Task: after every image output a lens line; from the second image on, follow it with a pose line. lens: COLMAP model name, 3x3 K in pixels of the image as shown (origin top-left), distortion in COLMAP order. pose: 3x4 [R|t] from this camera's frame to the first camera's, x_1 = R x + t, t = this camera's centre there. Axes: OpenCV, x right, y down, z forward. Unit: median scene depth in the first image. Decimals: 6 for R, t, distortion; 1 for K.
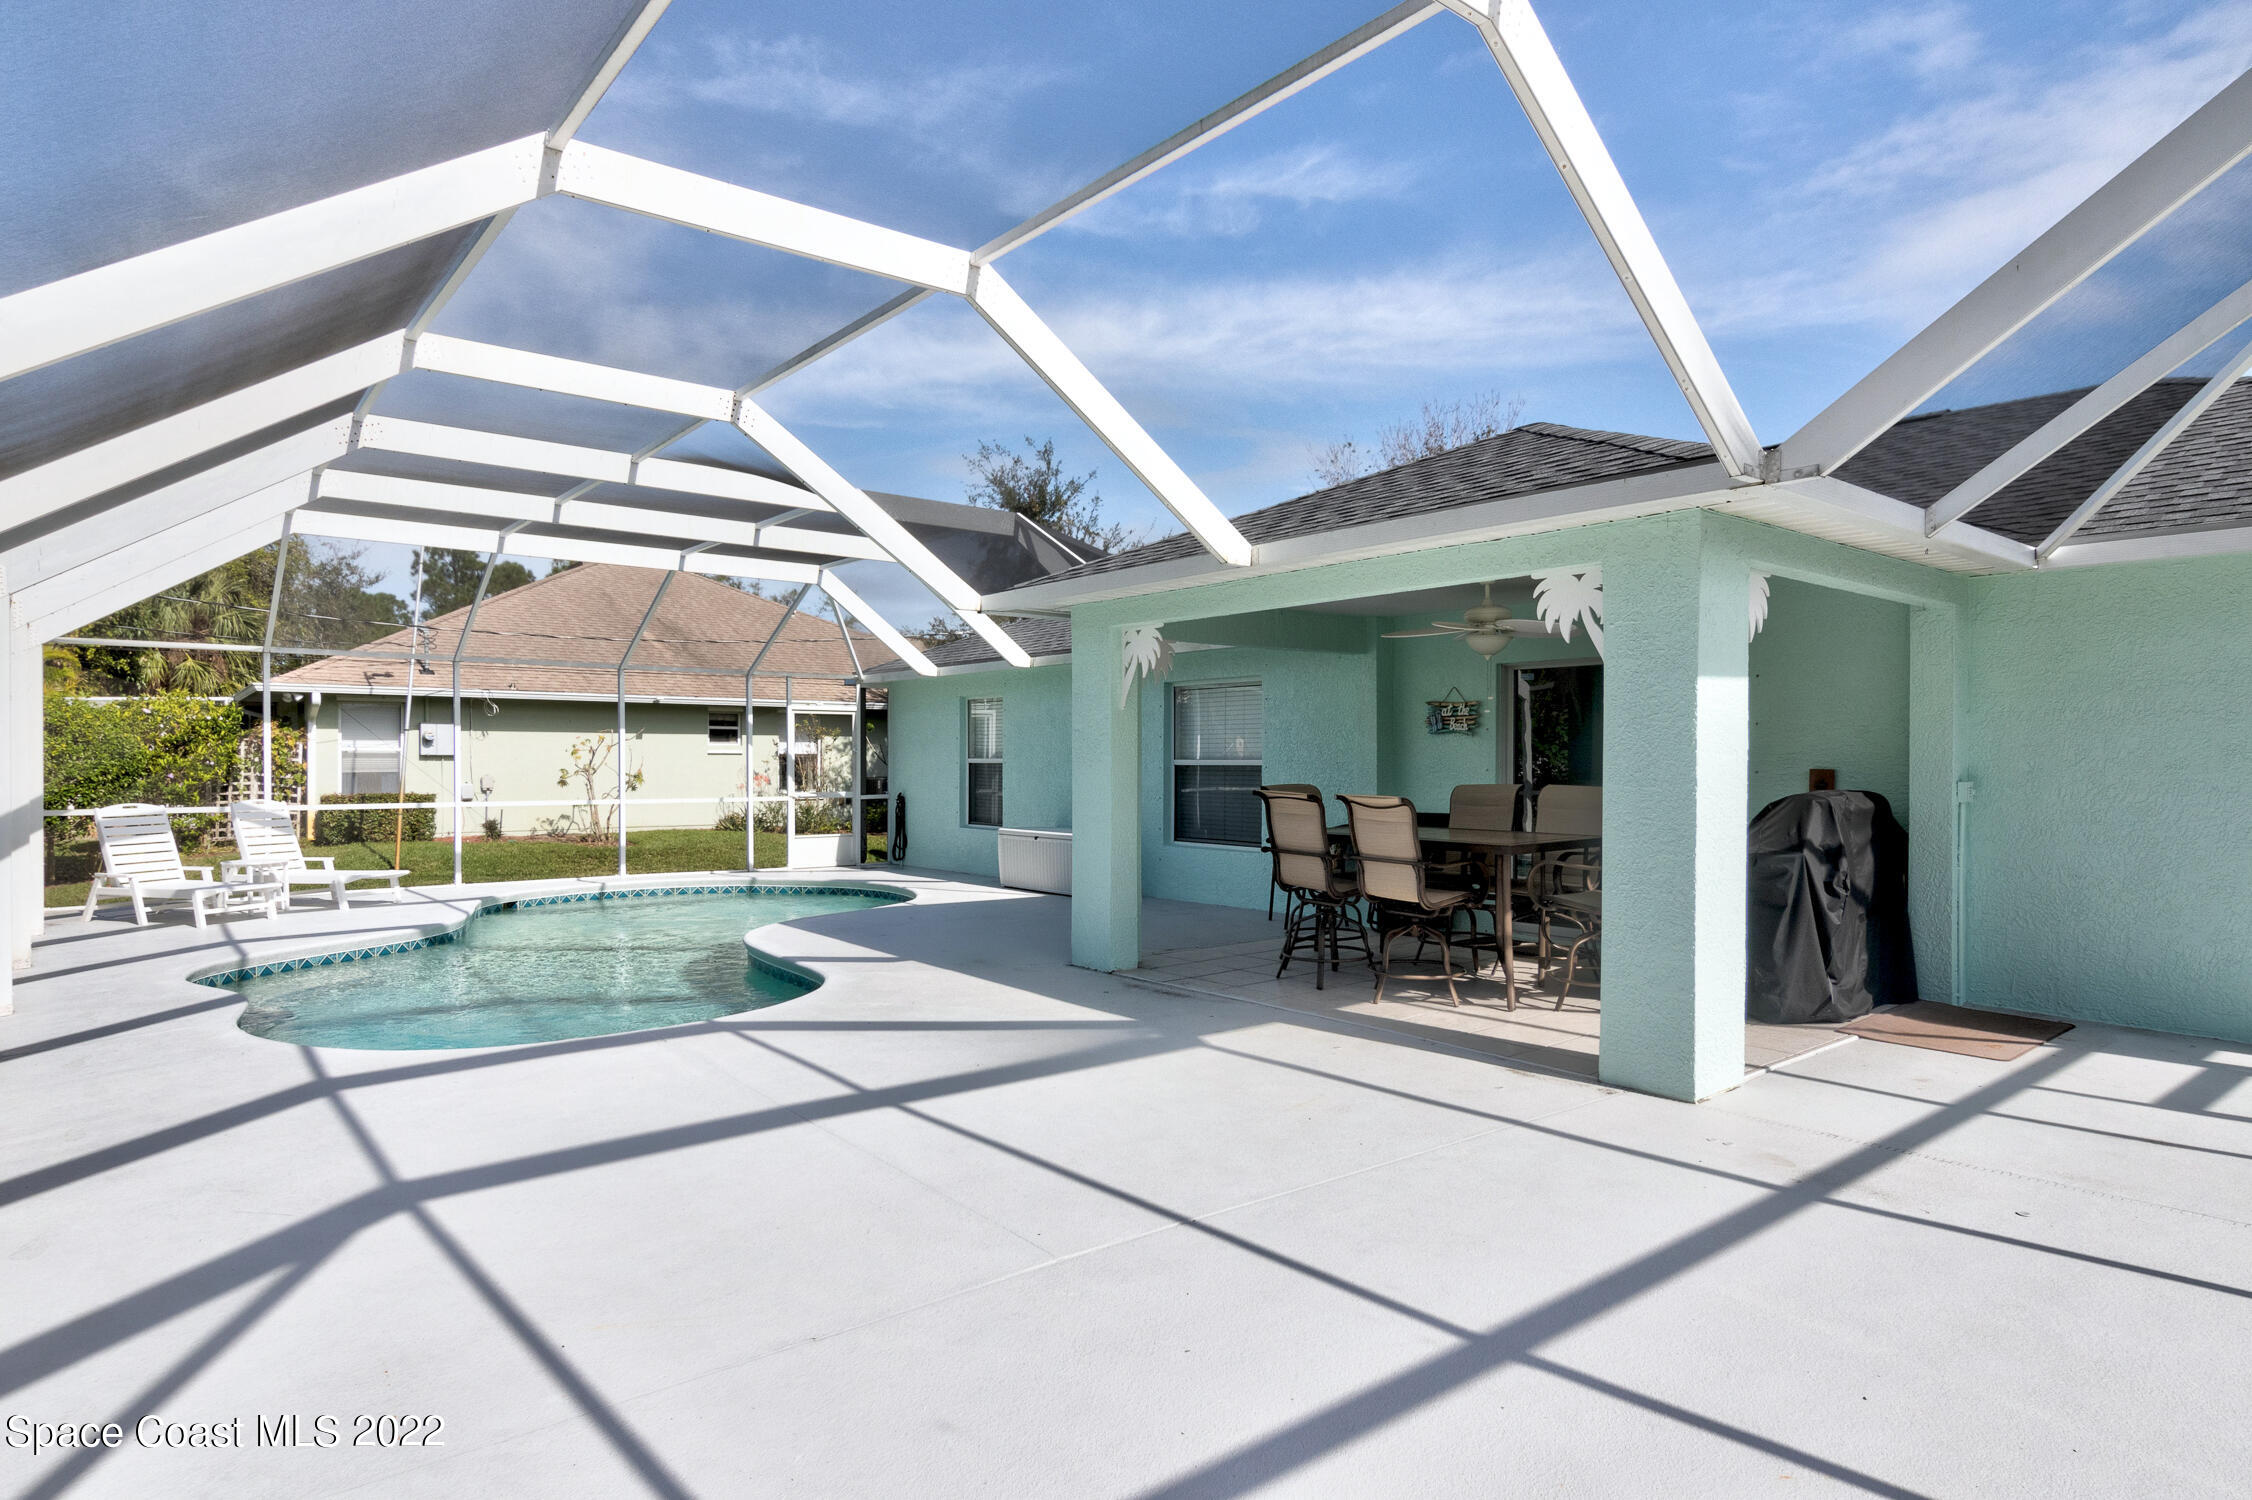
lens RADIAL K [[1272.8, 0, 1133.9], [0, 1272.8, 761.4], [0, 0, 1]] dist [-0.001016, 0.000995]
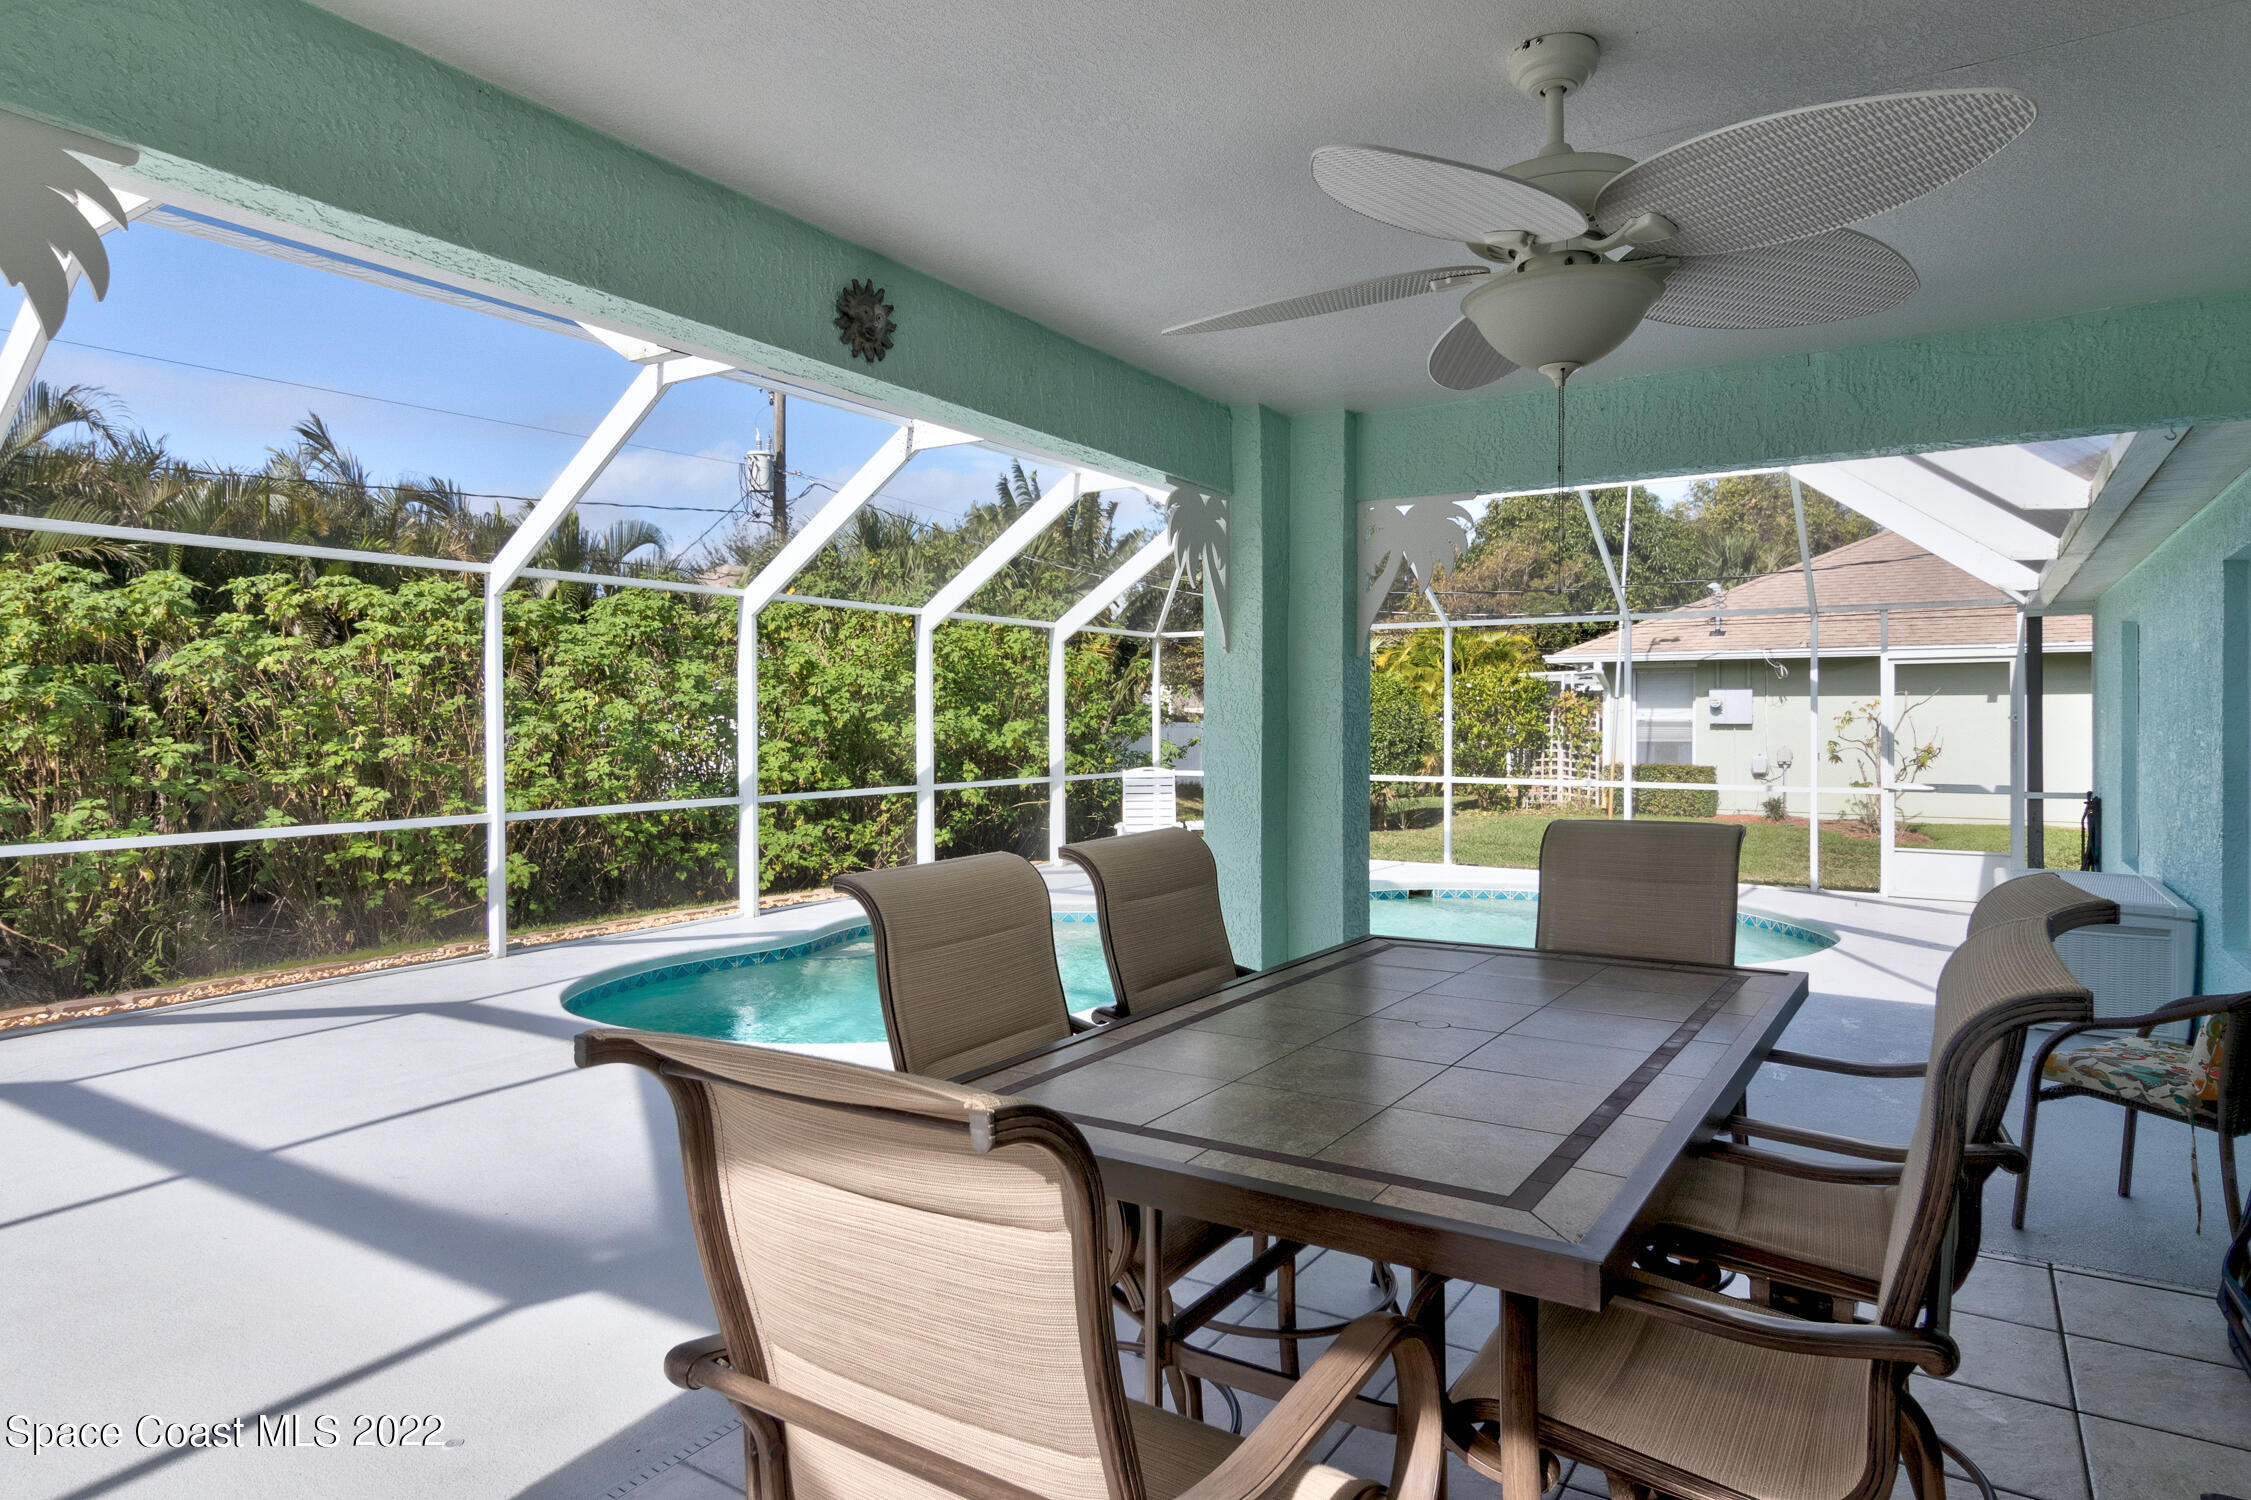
lens RADIAL K [[1272.2, 0, 1133.4], [0, 1272.2, 761.4], [0, 0, 1]] dist [-0.001016, 0.000995]
pose [[0.310202, 0.029805, -0.950203, 0.193964], [-0.002973, 0.999534, 0.030382, -0.004892], [0.950666, -0.006599, 0.310146, 0.334000]]
